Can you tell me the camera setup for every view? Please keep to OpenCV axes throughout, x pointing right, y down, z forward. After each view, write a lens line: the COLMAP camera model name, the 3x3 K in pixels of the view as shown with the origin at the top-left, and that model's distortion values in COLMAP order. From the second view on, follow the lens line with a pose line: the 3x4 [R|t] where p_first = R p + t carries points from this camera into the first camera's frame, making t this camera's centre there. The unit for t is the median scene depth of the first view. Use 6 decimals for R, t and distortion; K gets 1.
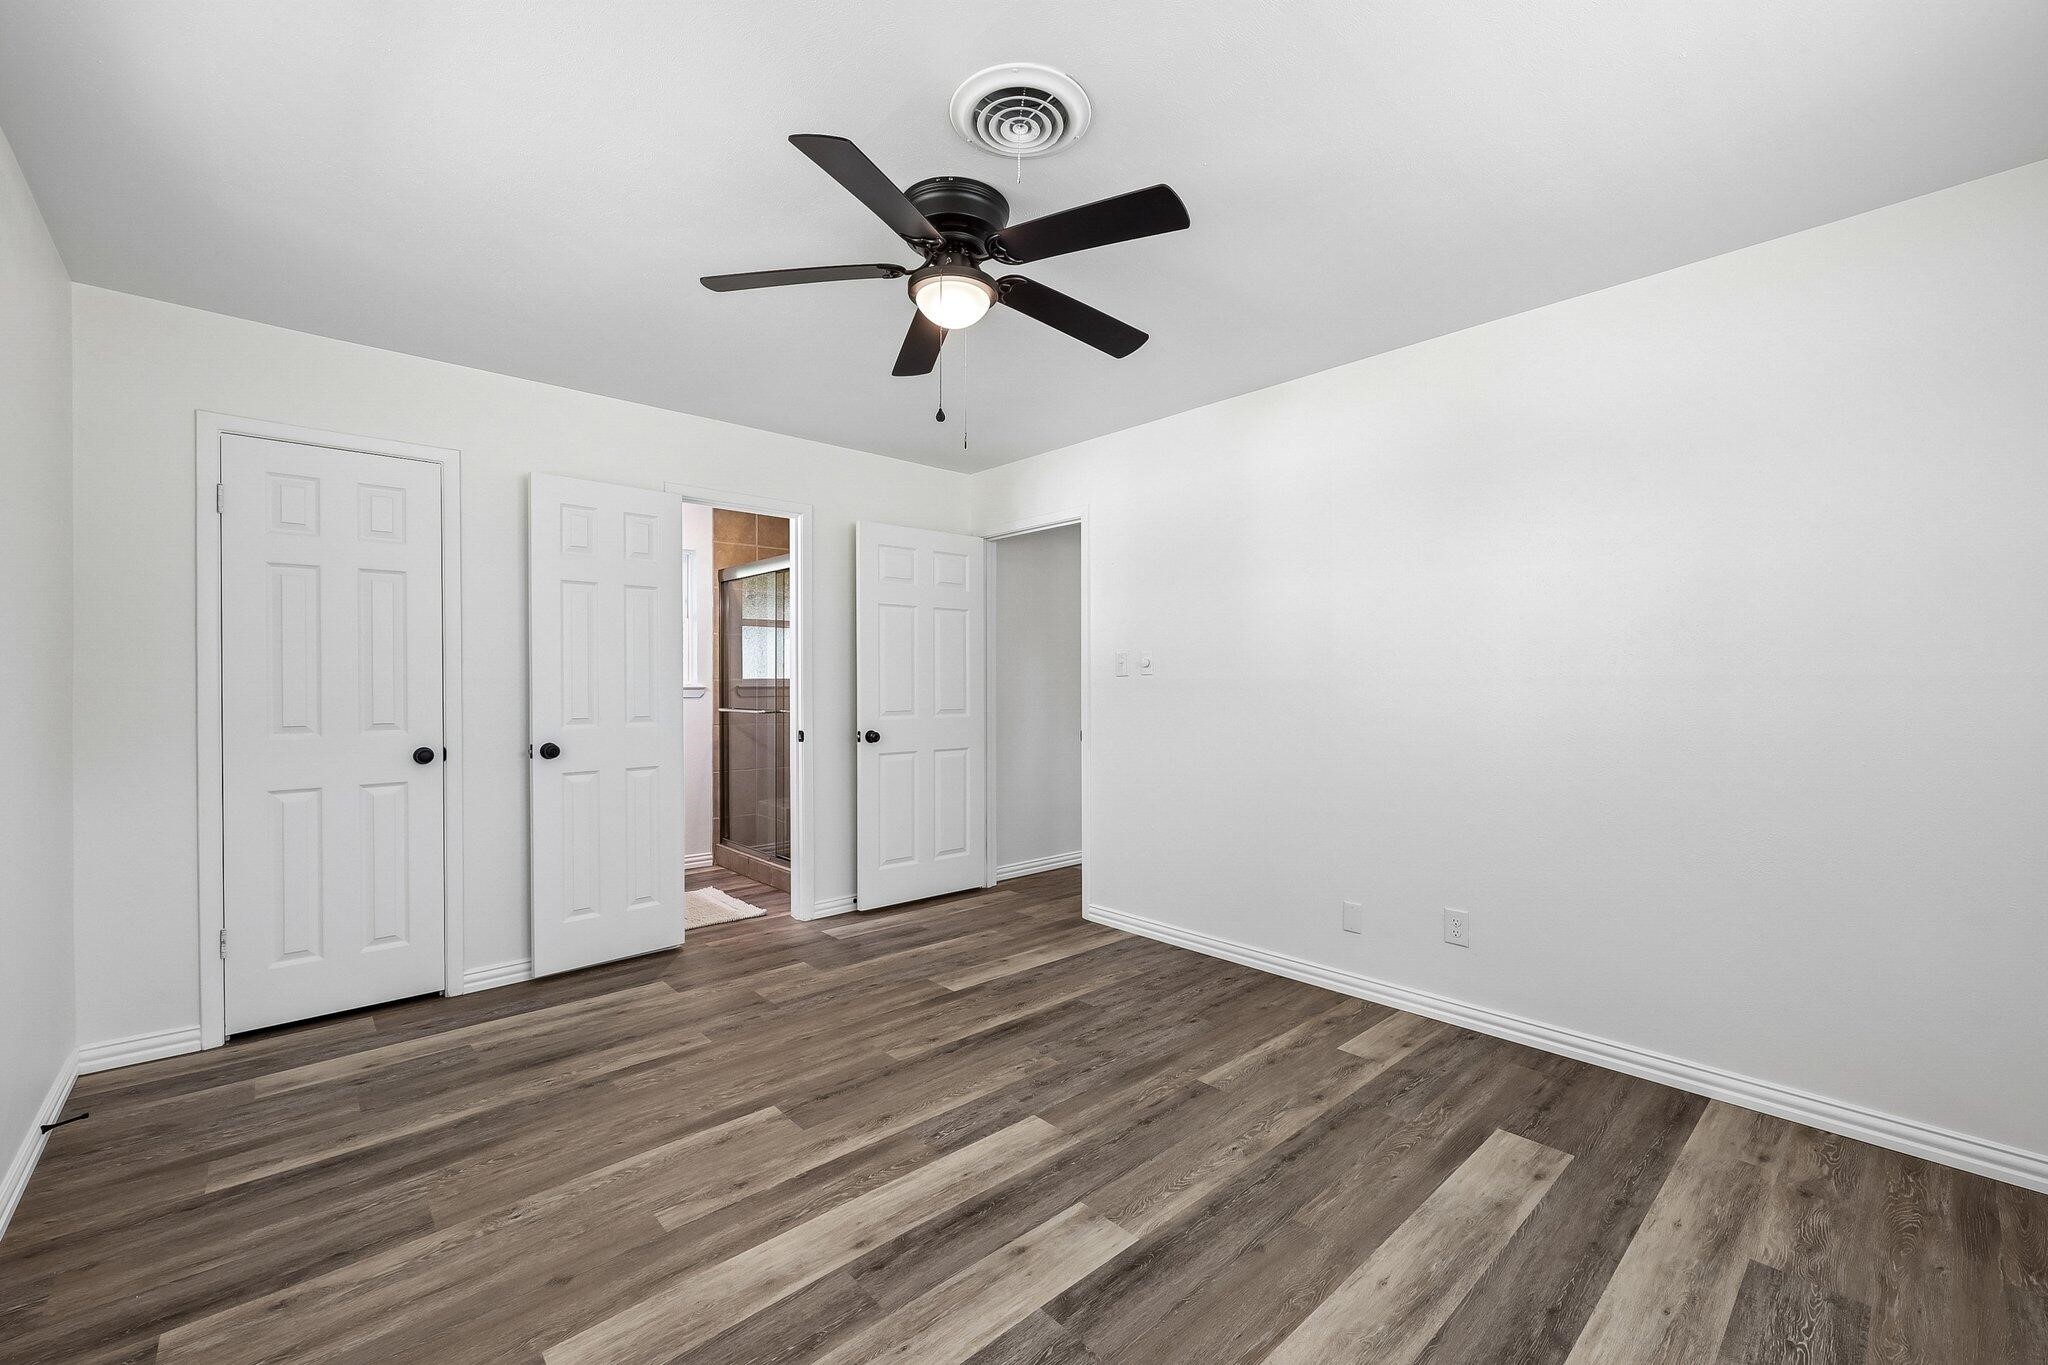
lens RADIAL K [[834.3, 0, 1021.8], [0, 834.3, 685.4], [0, 0, 1]] dist [0.000928, -0.000422]
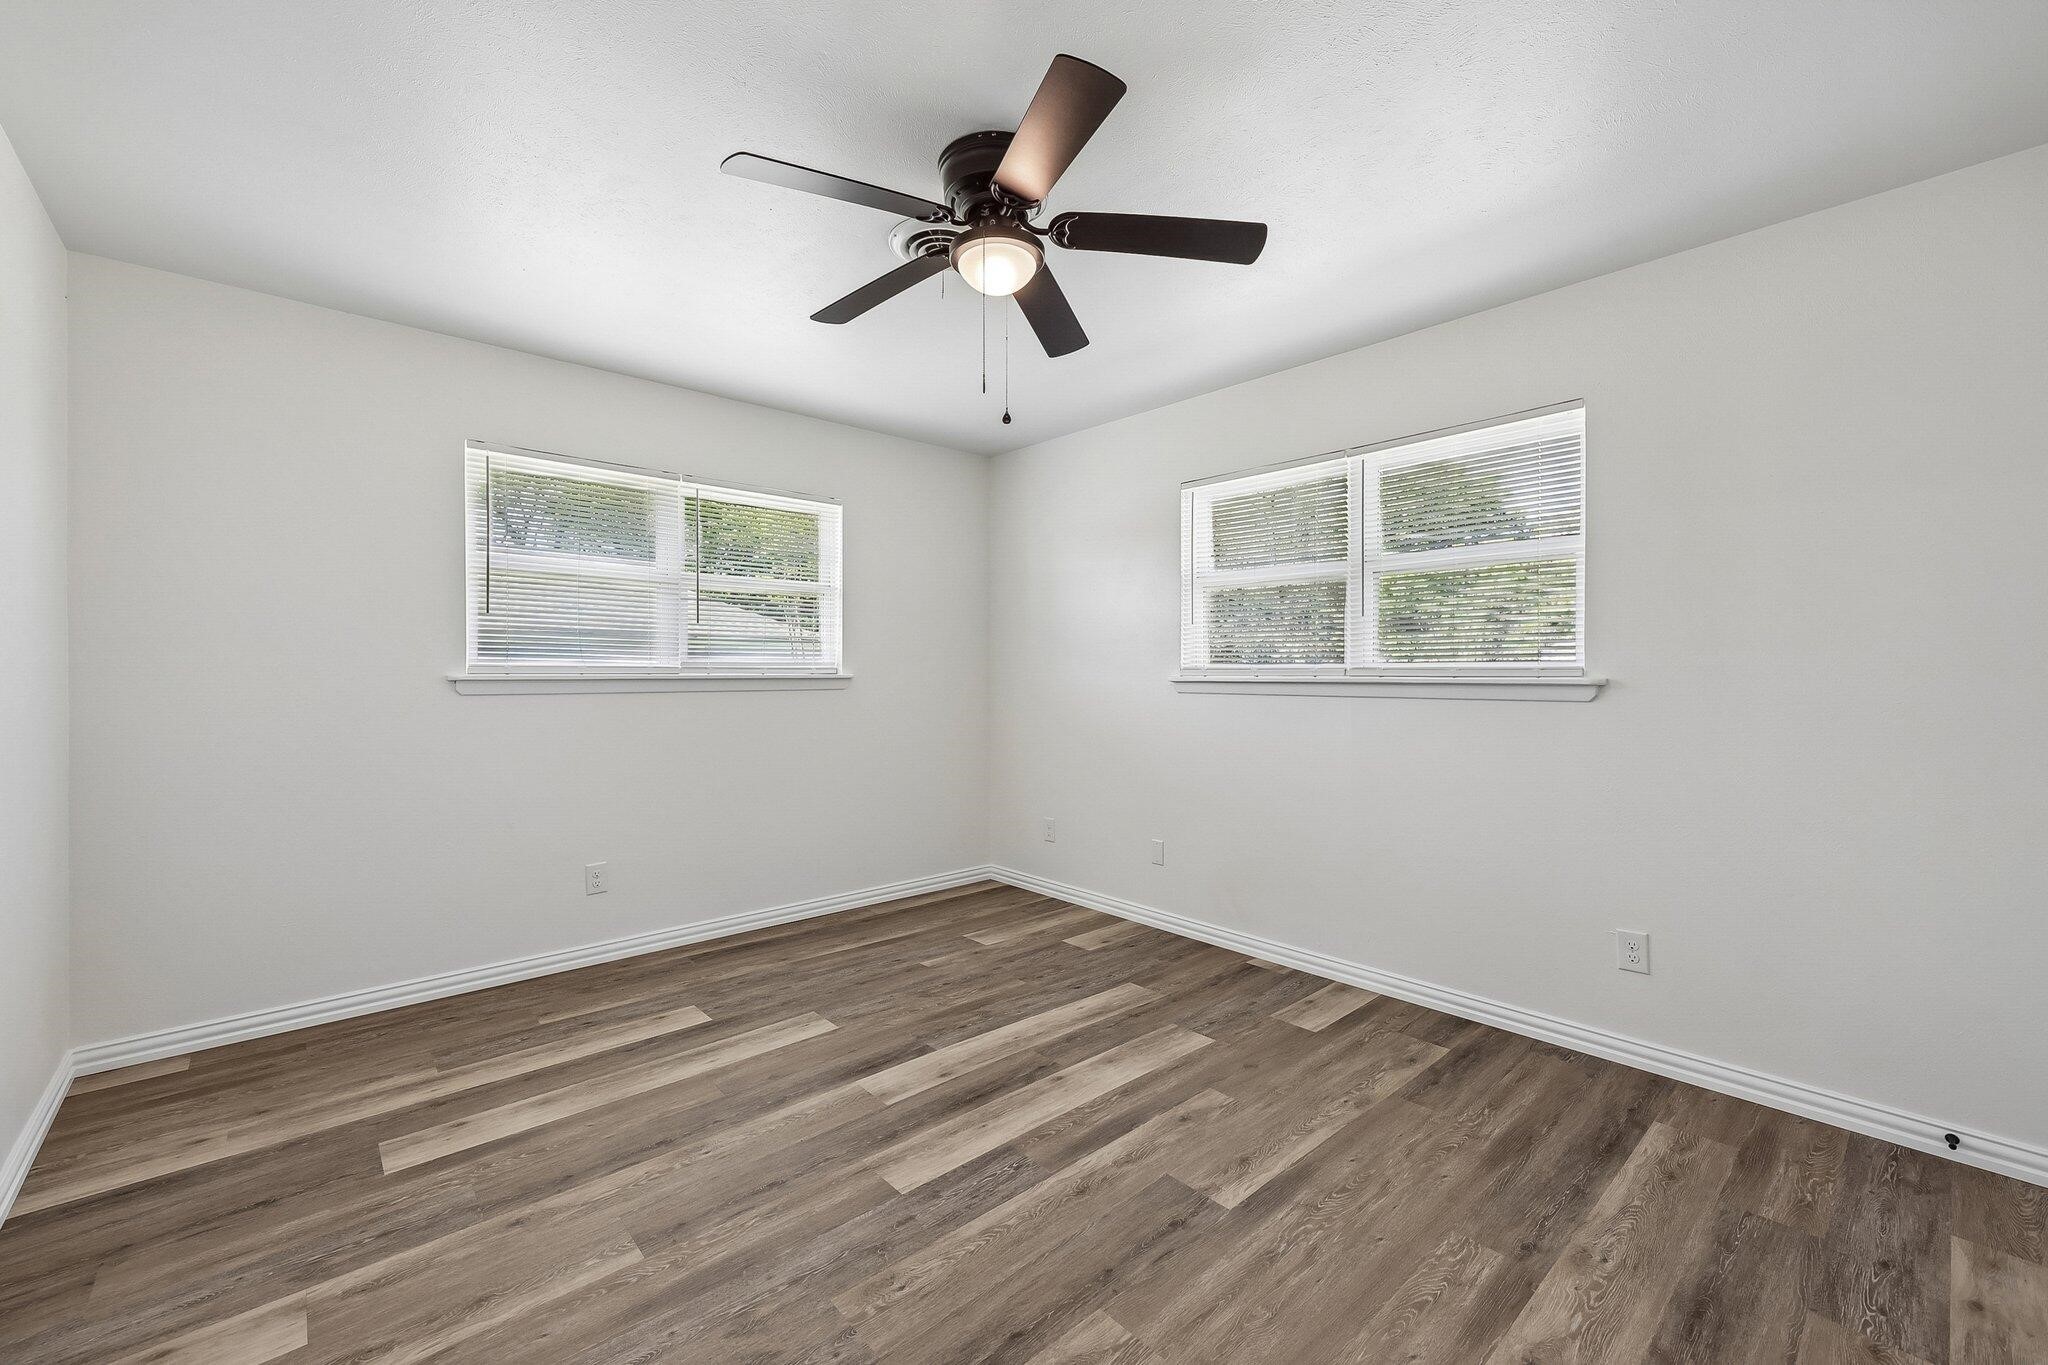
lens RADIAL K [[834.3, 0, 1019.7], [0, 834.3, 689.4], [0, 0, 1]] dist [0.000928, -0.000422]
pose [[-0.999881, 0.001008, 0.015363, -0.127255], [0.001387, 0.999694, 0.024692, -0.005275], [-0.015333, 0.024710, -0.999577, 2.011104]]
